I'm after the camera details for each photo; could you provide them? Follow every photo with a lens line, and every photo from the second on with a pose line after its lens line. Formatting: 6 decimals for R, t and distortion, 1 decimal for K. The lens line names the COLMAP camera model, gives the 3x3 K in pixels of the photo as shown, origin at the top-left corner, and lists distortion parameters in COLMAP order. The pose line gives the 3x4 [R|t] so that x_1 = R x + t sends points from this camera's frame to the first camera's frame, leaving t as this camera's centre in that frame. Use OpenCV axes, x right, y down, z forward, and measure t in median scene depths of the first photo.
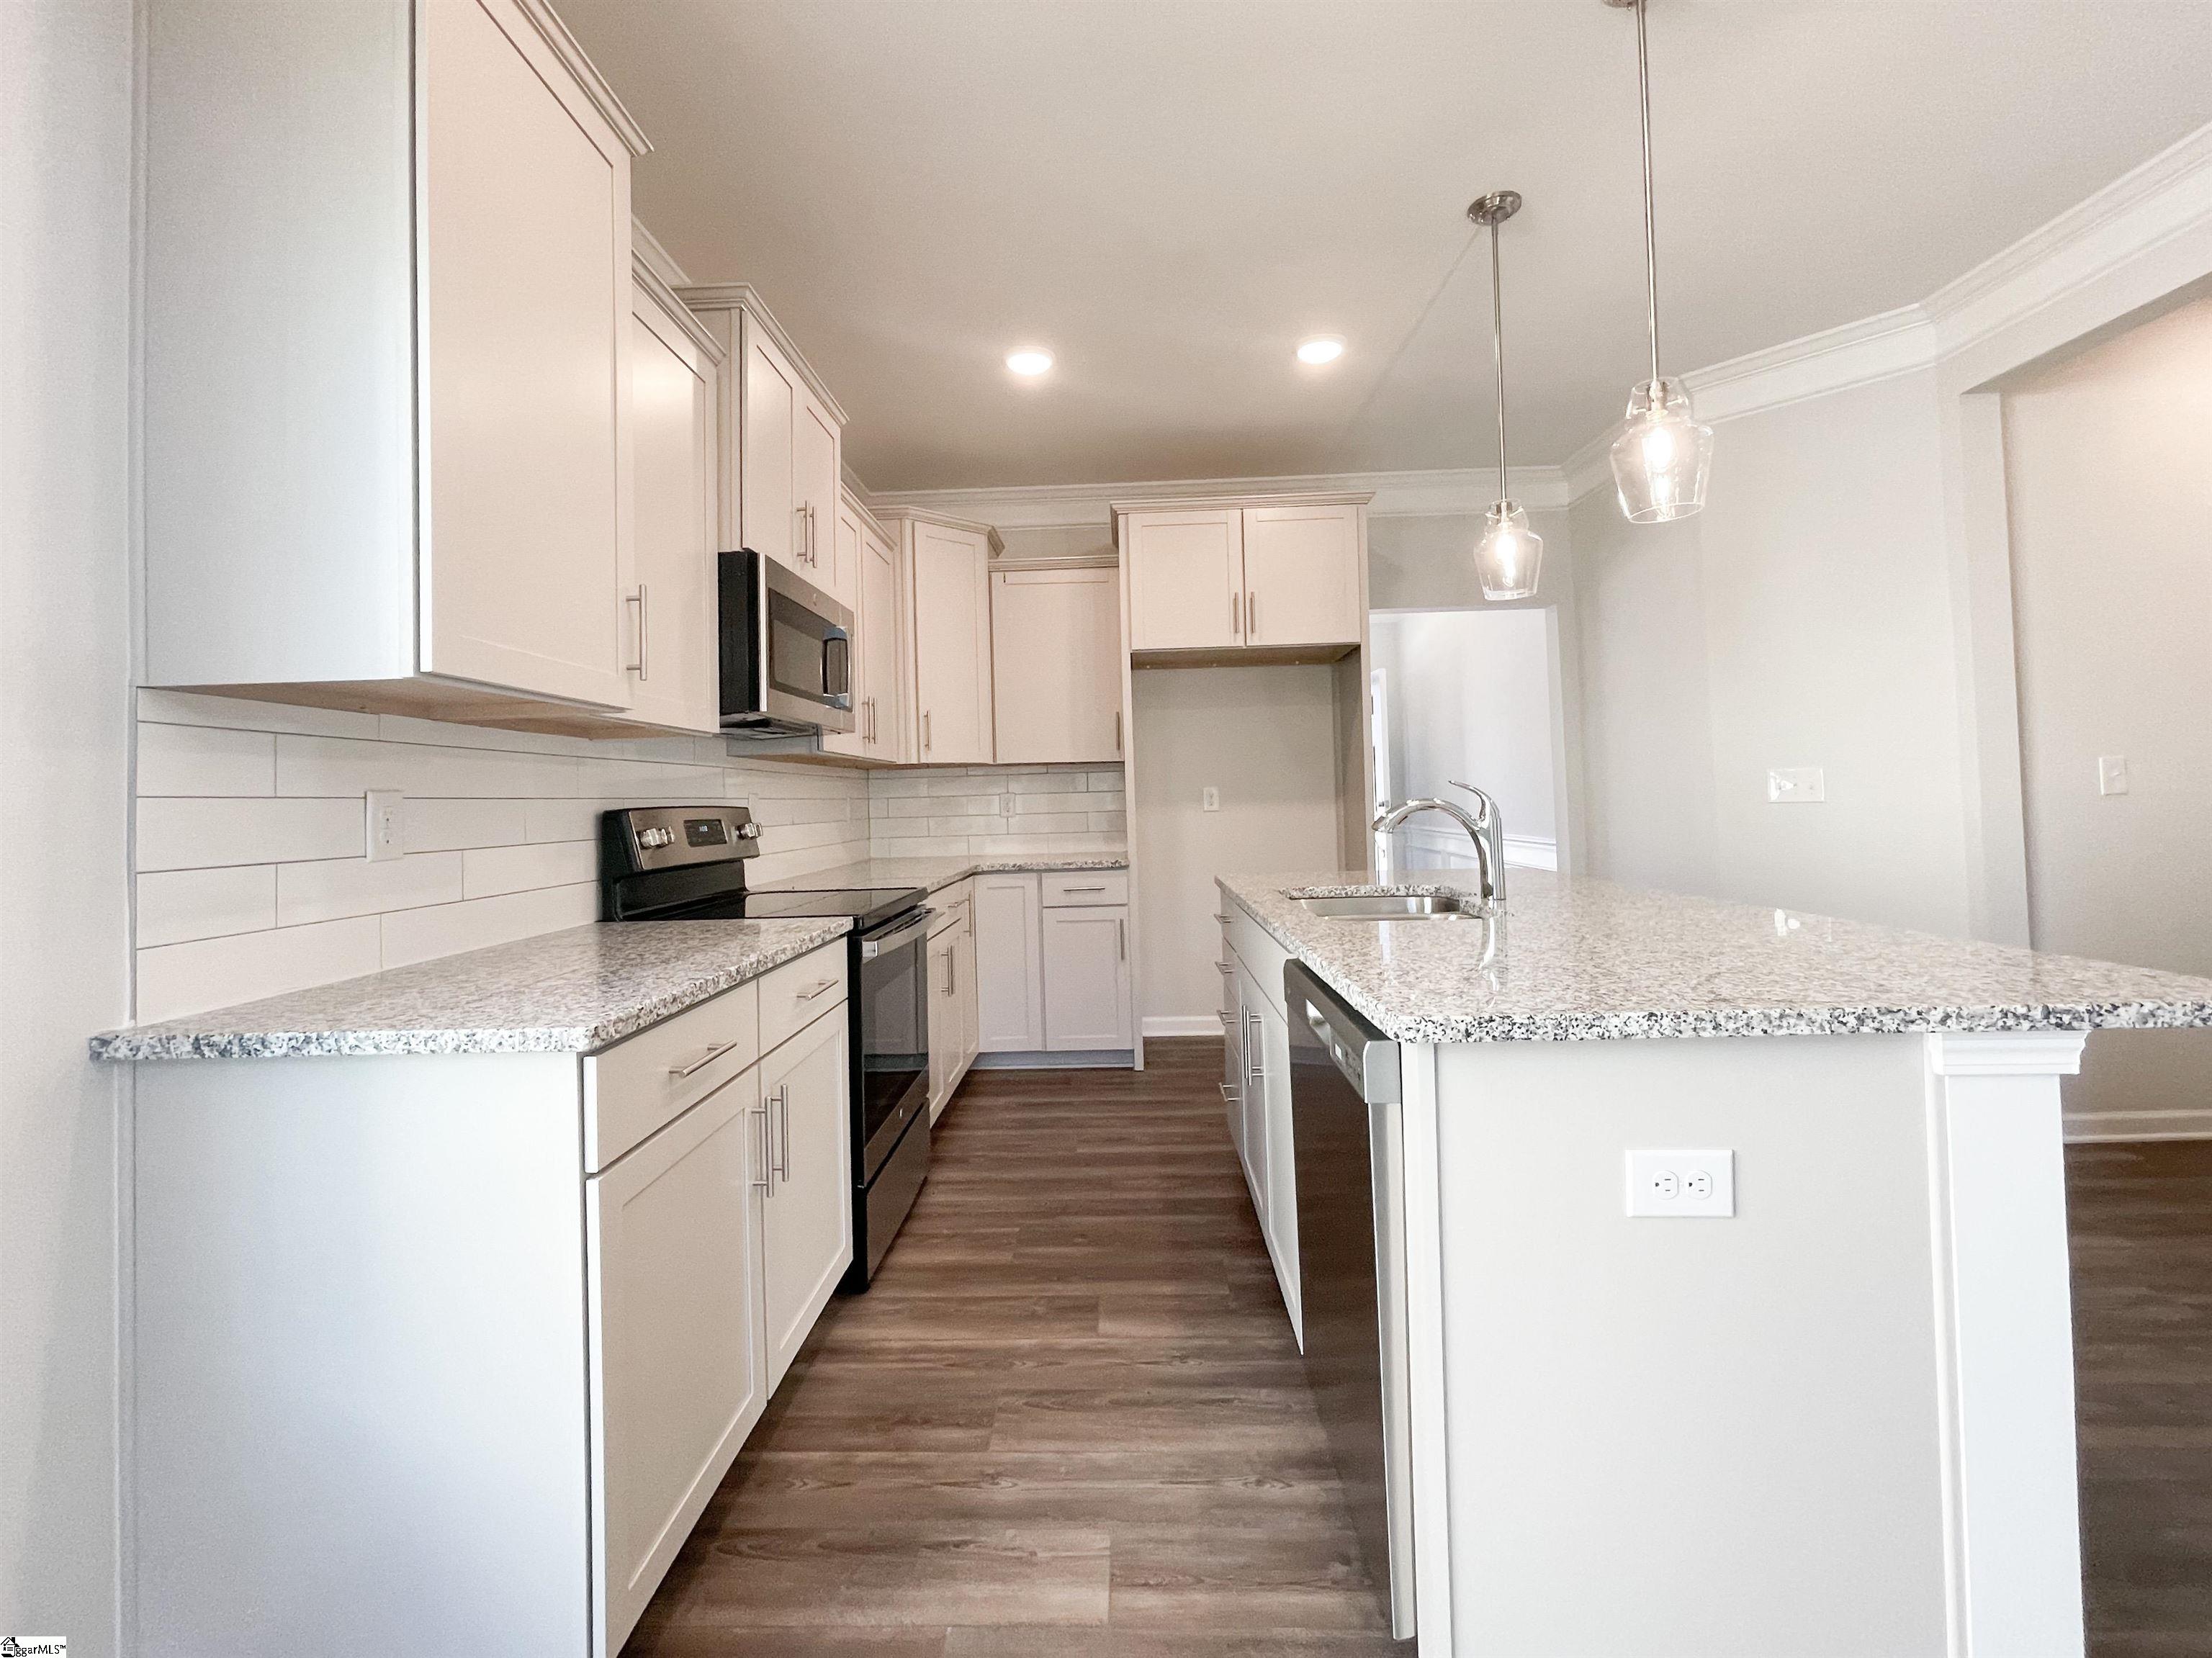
lens RADIAL K [[942.7, 0, 1096.3], [0, 942.7, 754.8], [0, 0, 1]] dist [0.001554, -0.000885]
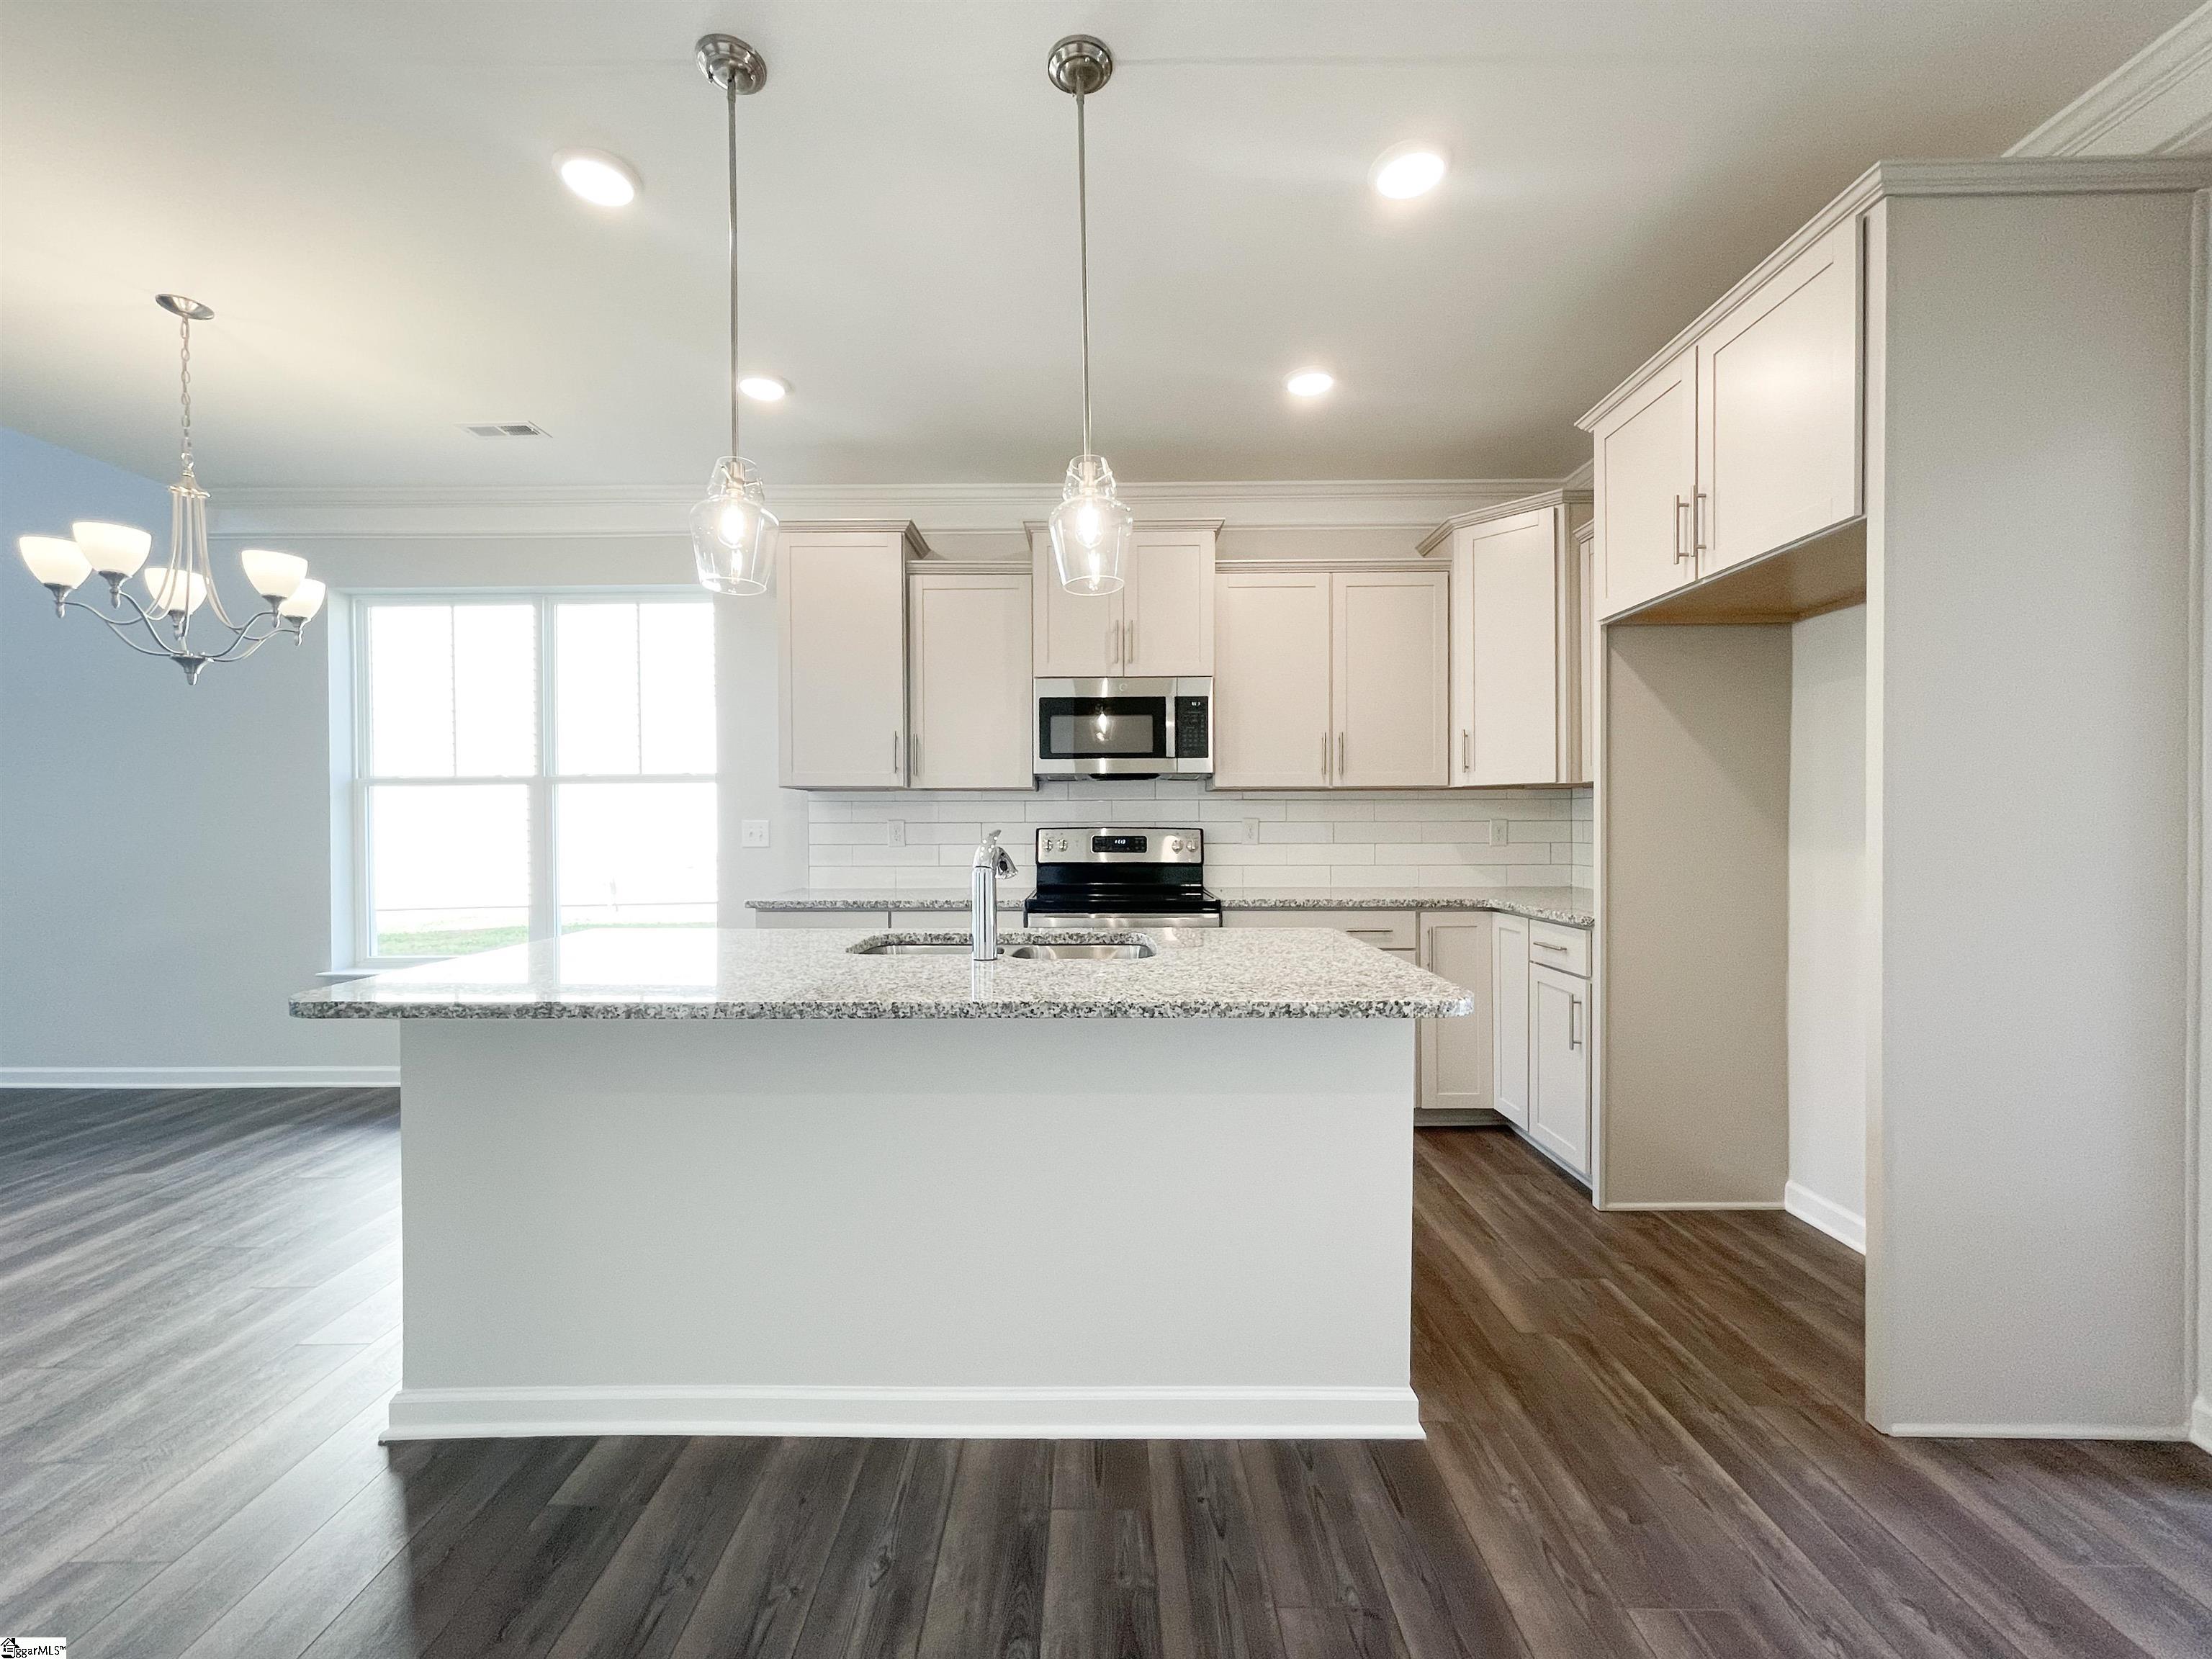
lens RADIAL K [[893.2, 0, 1106.0], [0, 893.2, 829.5], [0, 0, 1]] dist [-0.000527, 0.000686]
pose [[0.013377, 0.040001, -0.999110, 1.017027], [0.050871, 0.997878, 0.040633, -0.003400], [0.998616, -0.051369, 0.011314, 0.898605]]
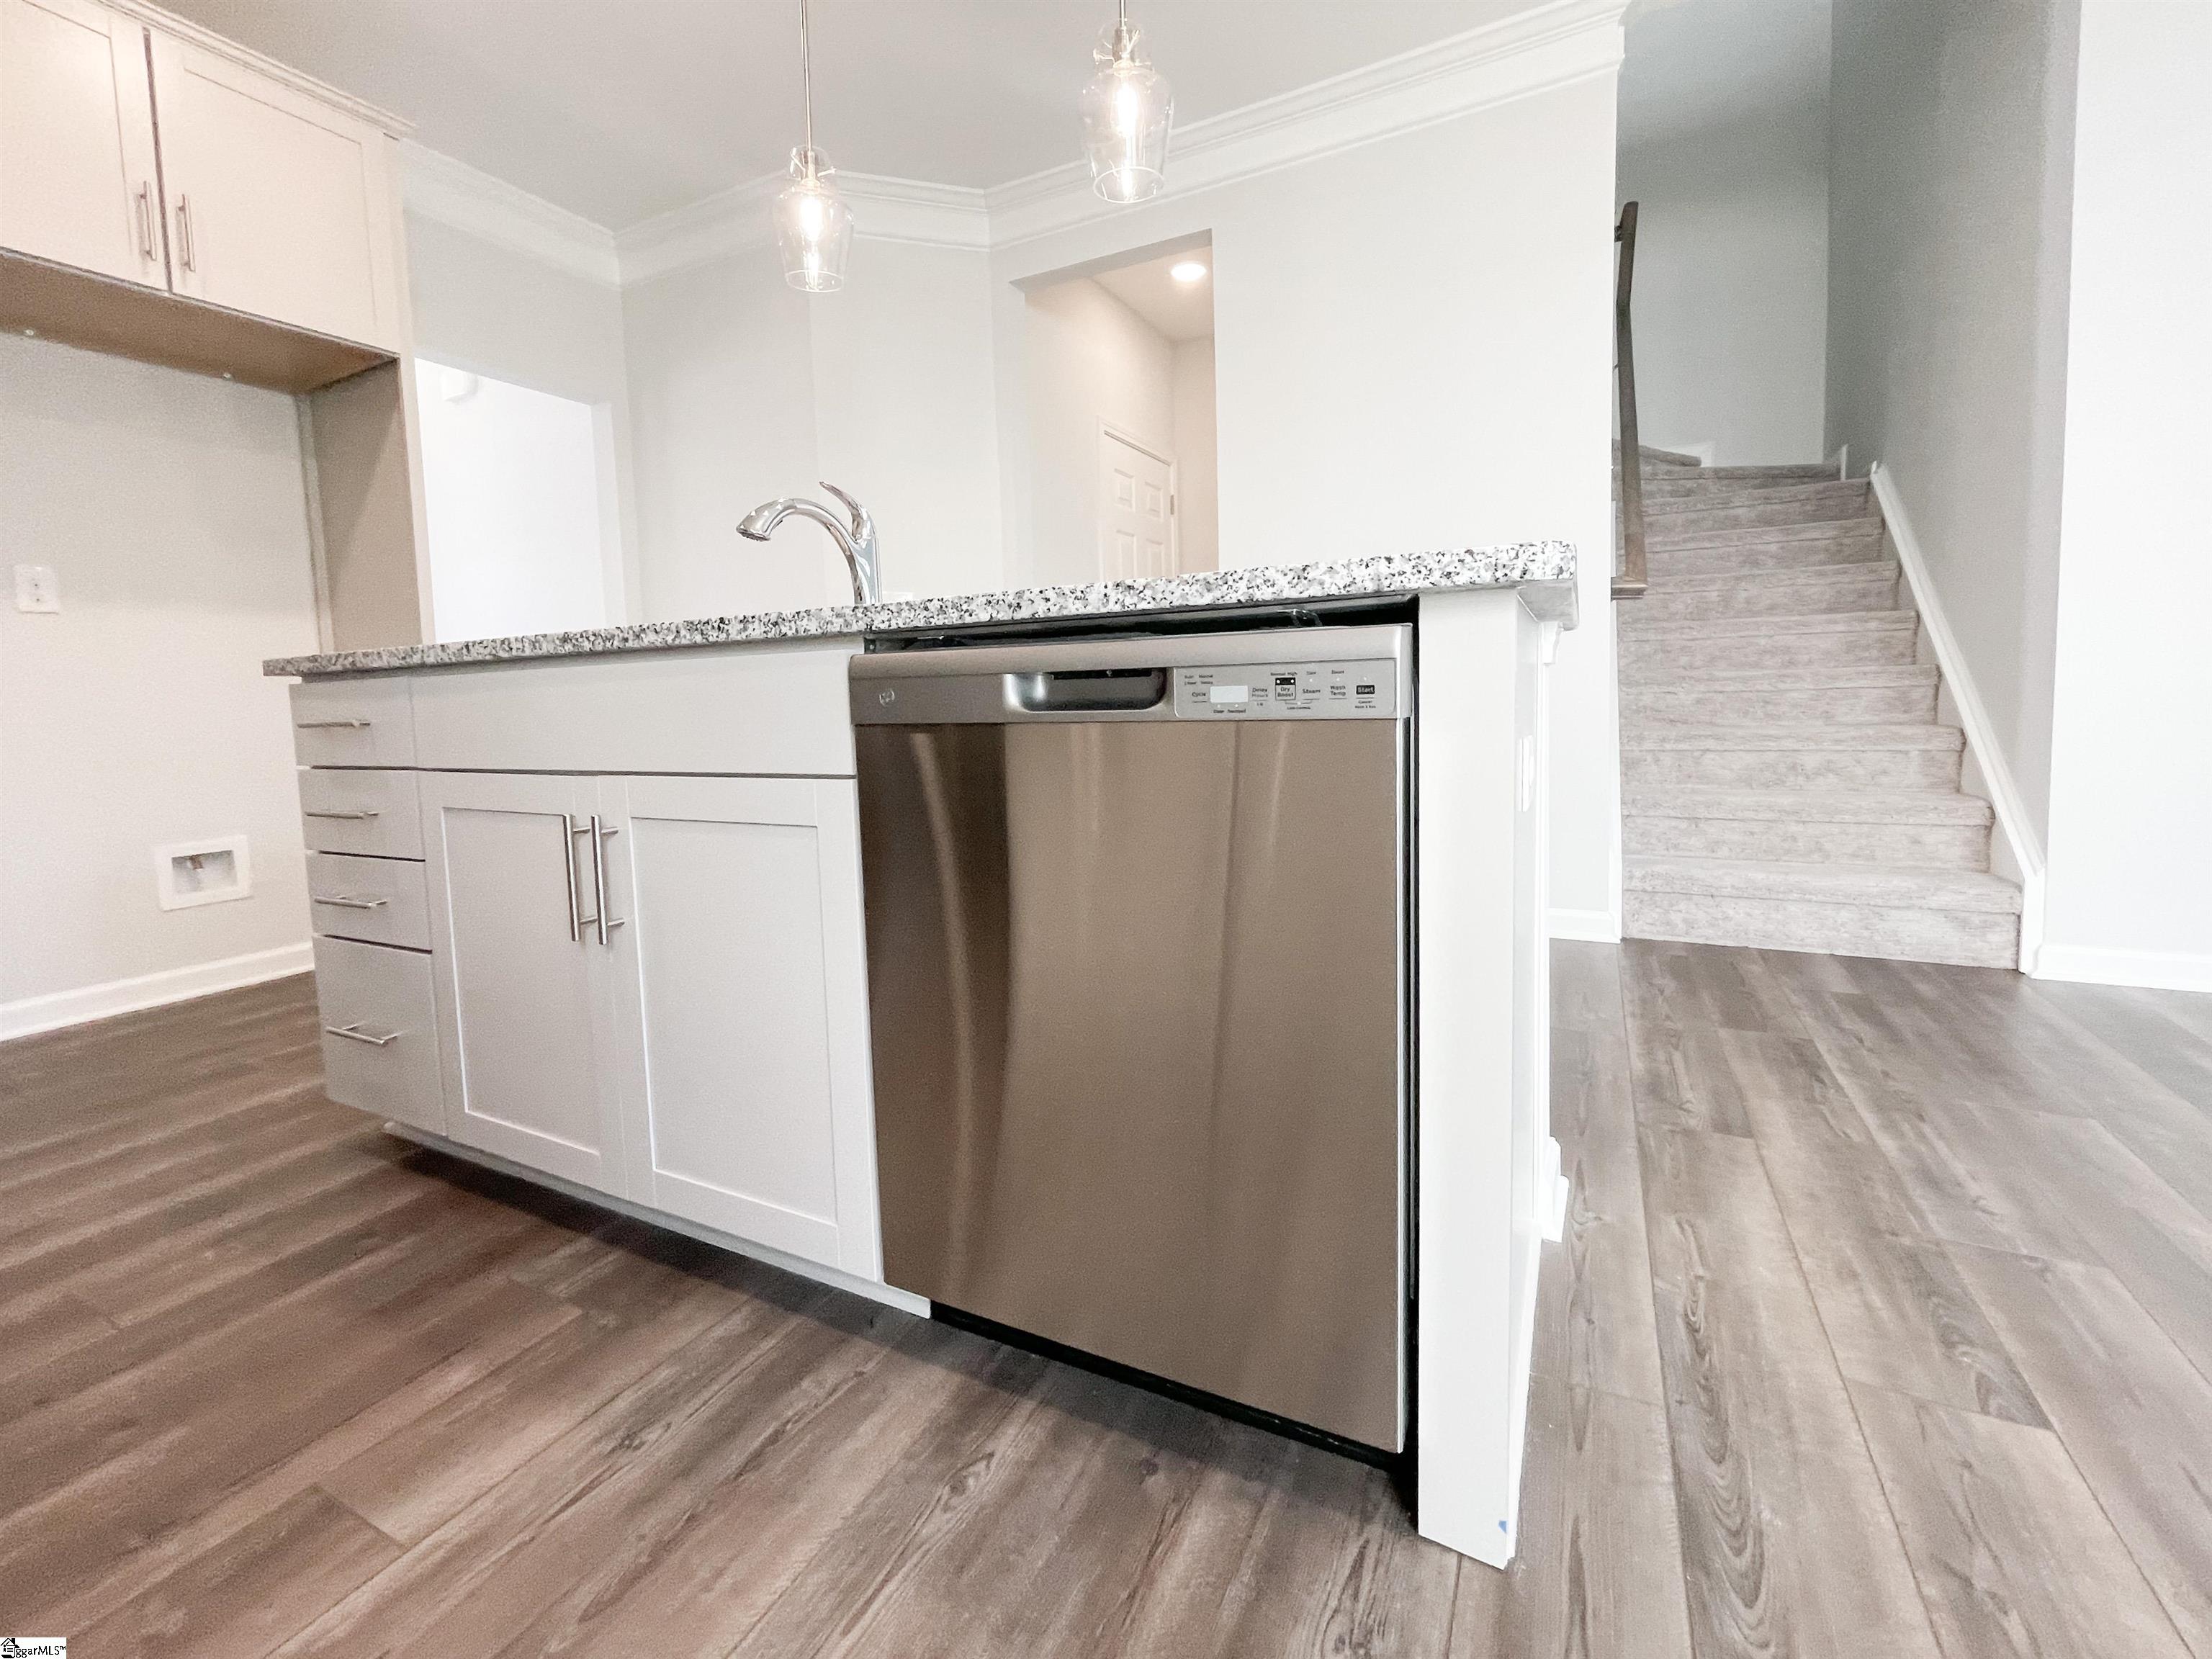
lens RADIAL K [[951.6, 0, 1099.5], [0, 951.6, 763.0], [0, 0, 1]] dist [-0.000516, 0.000460]
pose [[0.434980, -0.053116, 0.898872, -0.165420], [-0.019131, 0.997488, 0.068201, 0.156661], [-0.900237, -0.046862, 0.432871, 0.382935]]
